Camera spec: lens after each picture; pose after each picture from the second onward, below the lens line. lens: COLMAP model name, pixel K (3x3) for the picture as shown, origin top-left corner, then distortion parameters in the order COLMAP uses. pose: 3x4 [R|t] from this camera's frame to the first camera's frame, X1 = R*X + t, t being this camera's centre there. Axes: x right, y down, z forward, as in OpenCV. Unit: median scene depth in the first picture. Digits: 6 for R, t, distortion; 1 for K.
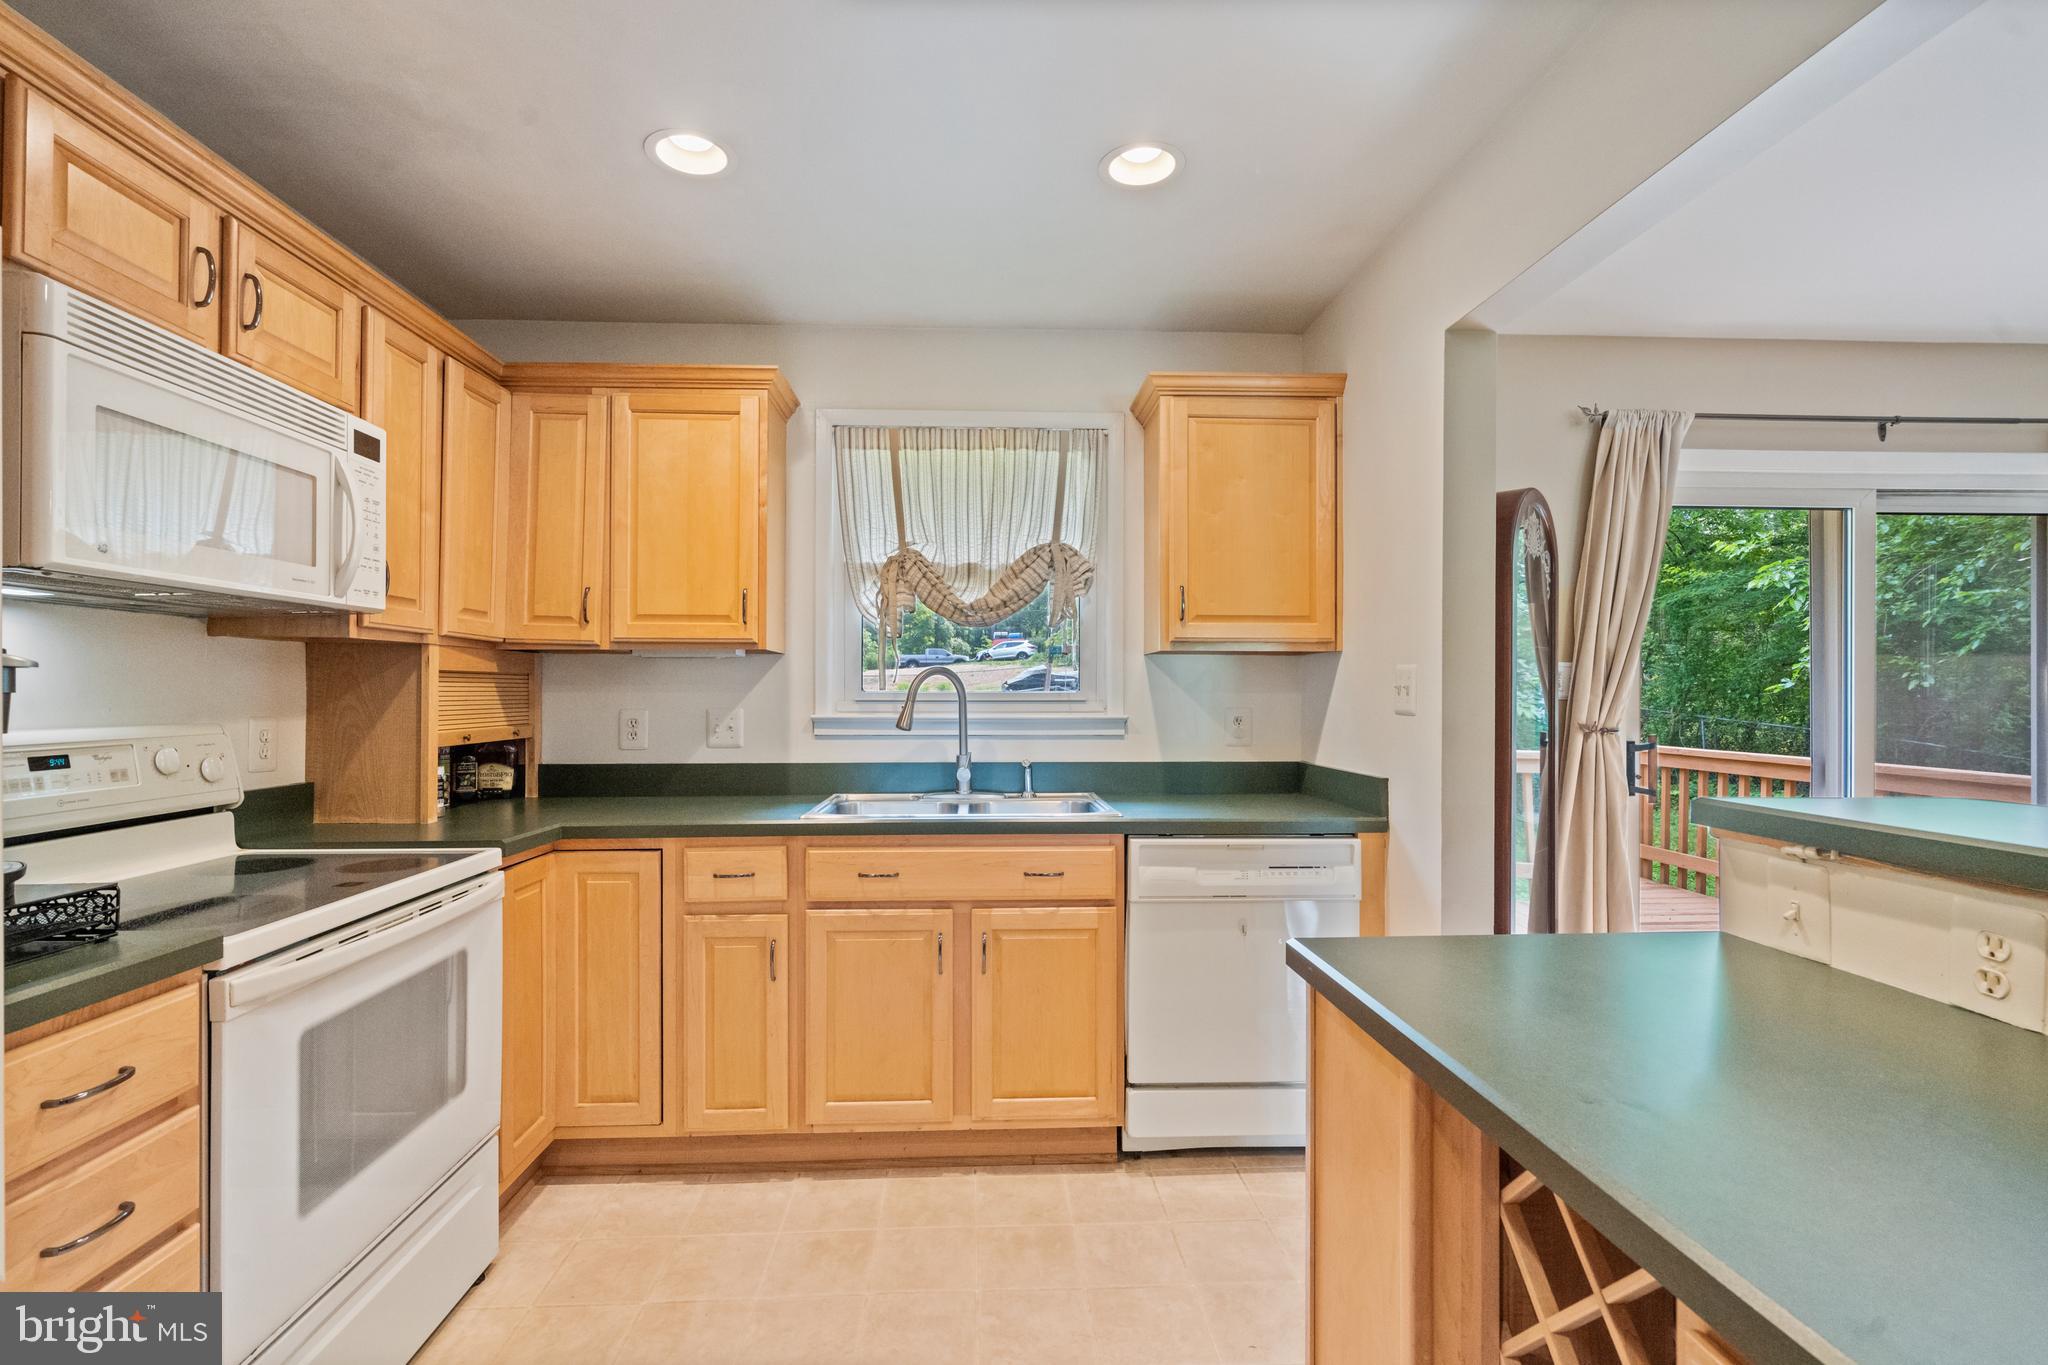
lens RADIAL K [[926.8, 0, 1009.9], [0, 926.8, 688.5], [0, 0, 1]] dist [-0.005060, 0.000111]
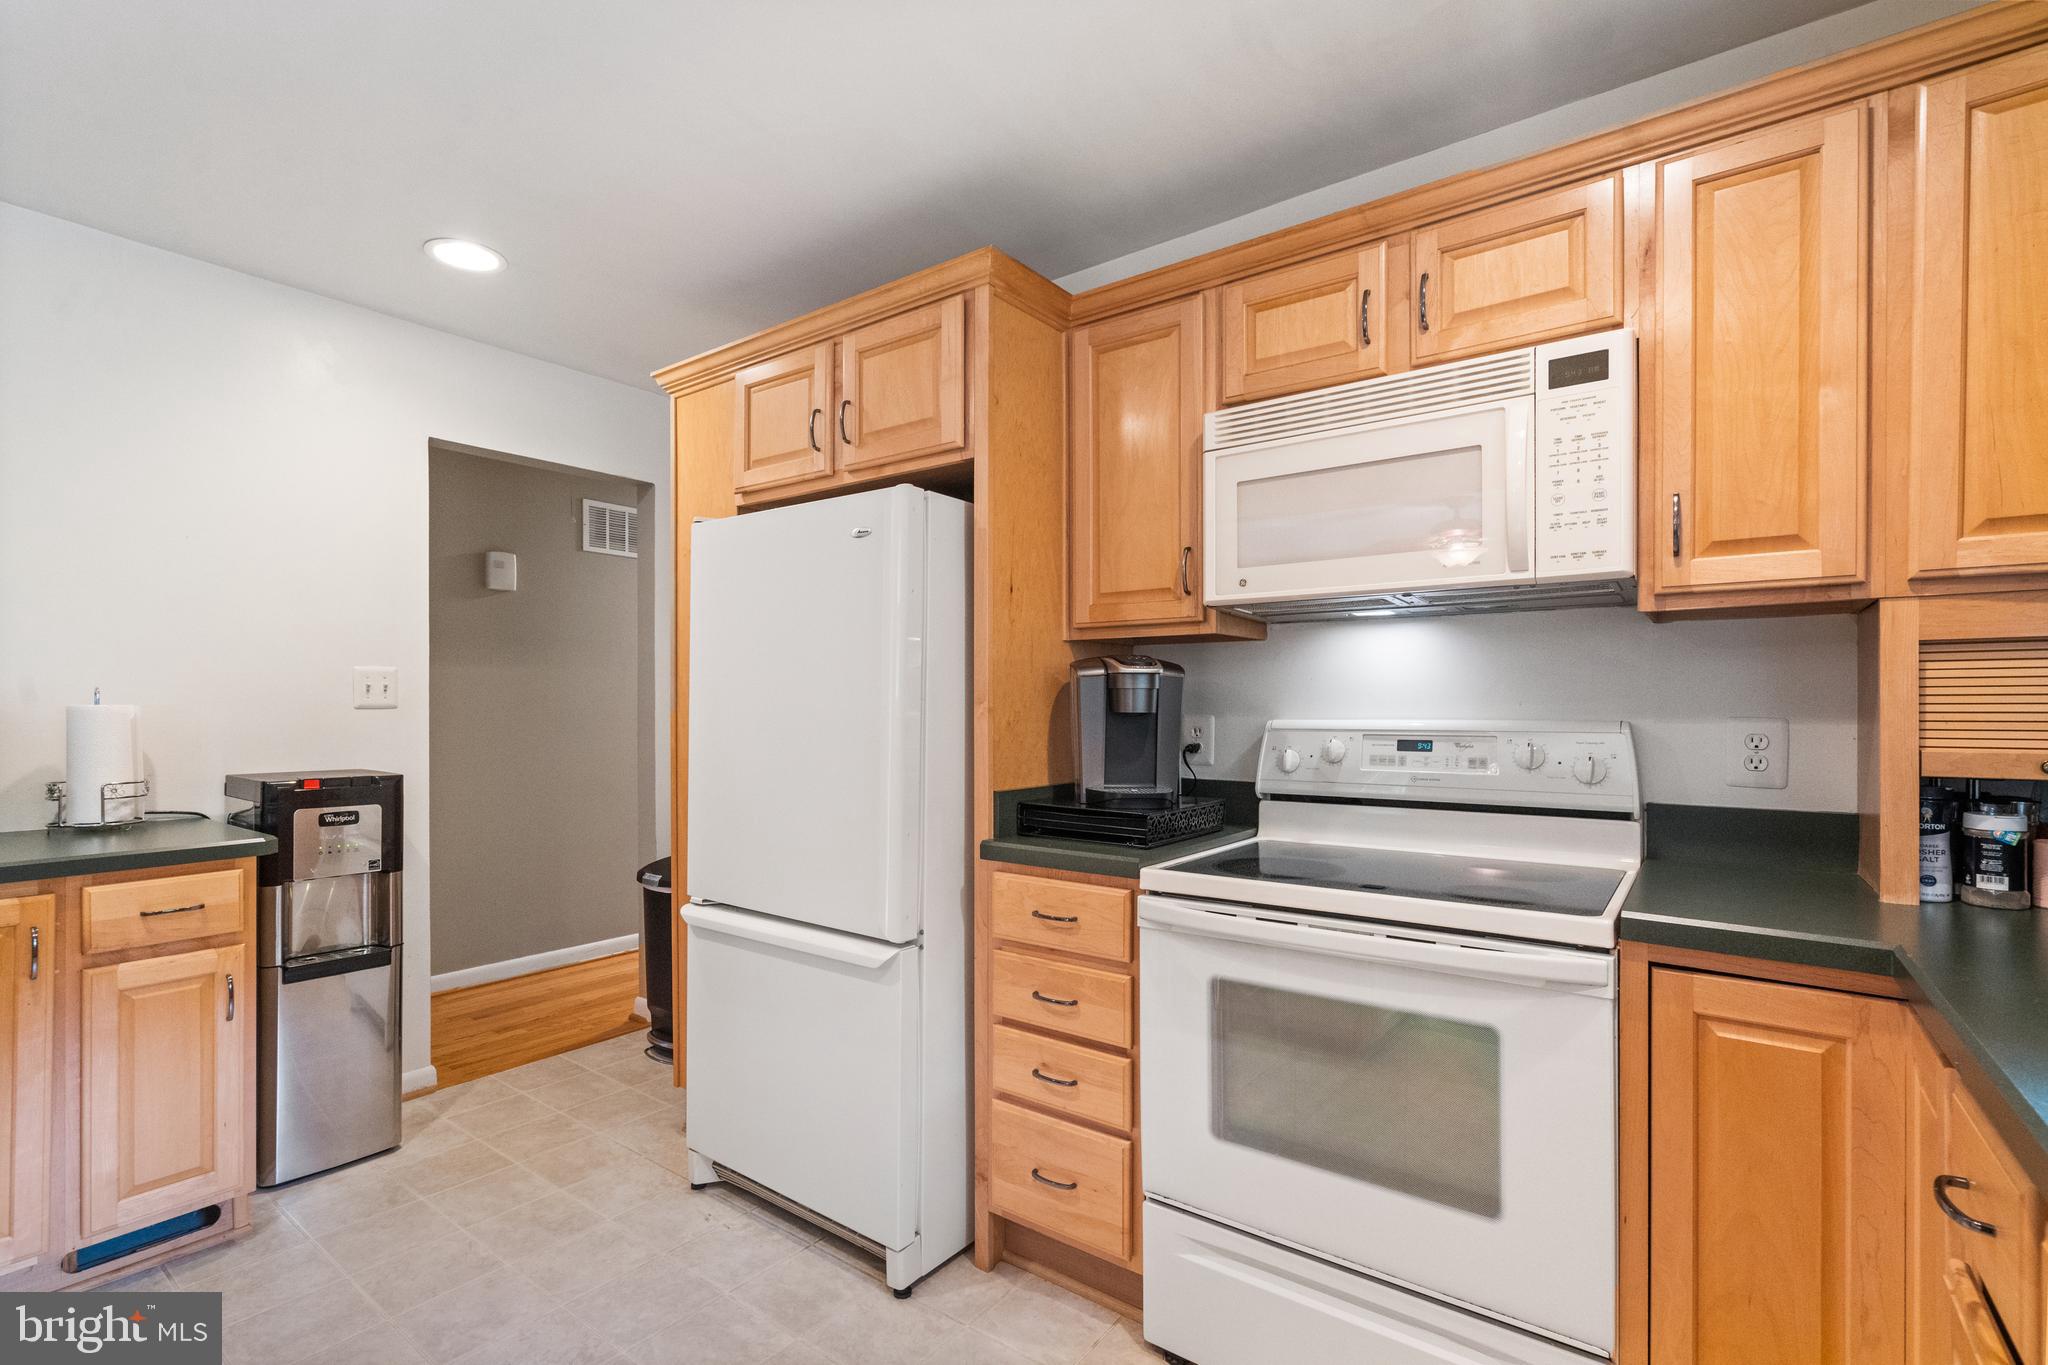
lens RADIAL K [[938.2, 0, 1018.4], [0, 938.2, 708.2], [0, 0, 1]] dist [-0.003767, -0.000088]
pose [[-0.629042, 0.000541, -0.777371, 0.218265], [0.004359, 0.999986, -0.002831, 0.025369], [0.777359, -0.005169, -0.629036, 1.108761]]
